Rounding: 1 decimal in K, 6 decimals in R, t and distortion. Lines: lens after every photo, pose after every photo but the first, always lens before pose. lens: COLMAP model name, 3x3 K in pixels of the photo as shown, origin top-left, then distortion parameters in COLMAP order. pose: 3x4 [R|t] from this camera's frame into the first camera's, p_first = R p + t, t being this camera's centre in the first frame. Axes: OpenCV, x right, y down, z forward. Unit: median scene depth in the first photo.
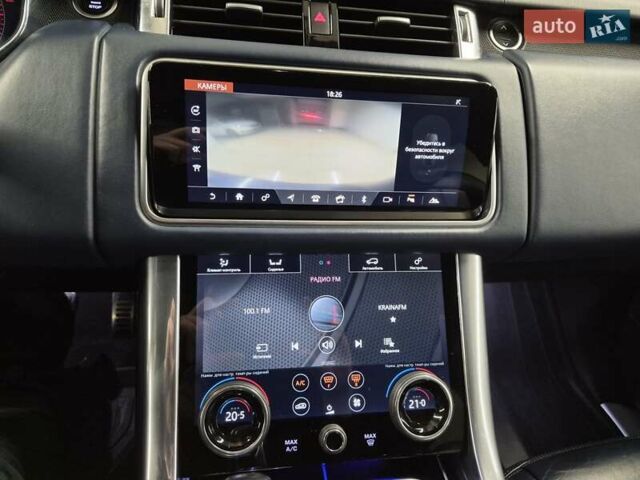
lens RADIAL K [[443.7, 0, 315.5], [0, 443.7, 242.2], [0, 0, 1]] dist [0.074034, -0.076791]
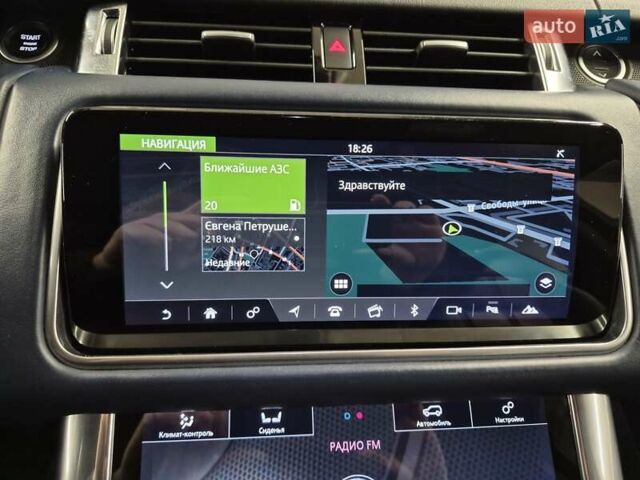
lens RADIAL K [[443.7, 0, 316.4], [0, 443.7, 242.2], [0, 0, 1]] dist [0.074034, -0.076791]
pose [[0.997250, -0.025204, -0.069696, 0.019621], [0.015431, 0.990402, -0.137349, -0.106234], [0.072489, 0.135896, 0.988068, 0.363375]]
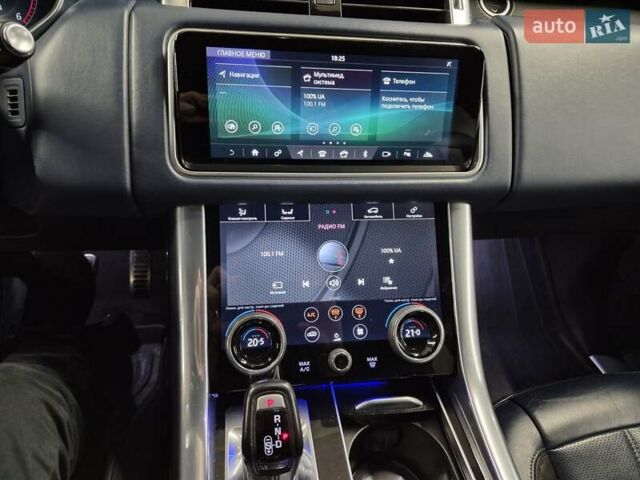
lens RADIAL K [[443.7, 0, 313.1], [0, 443.7, 238.7], [0, 0, 1]] dist [0.074034, -0.076791]
pose [[0.999878, -0.013510, -0.007836, -0.016527], [0.013864, 0.998803, 0.046900, 0.061673], [0.007193, -0.047003, 0.998869, -0.134503]]
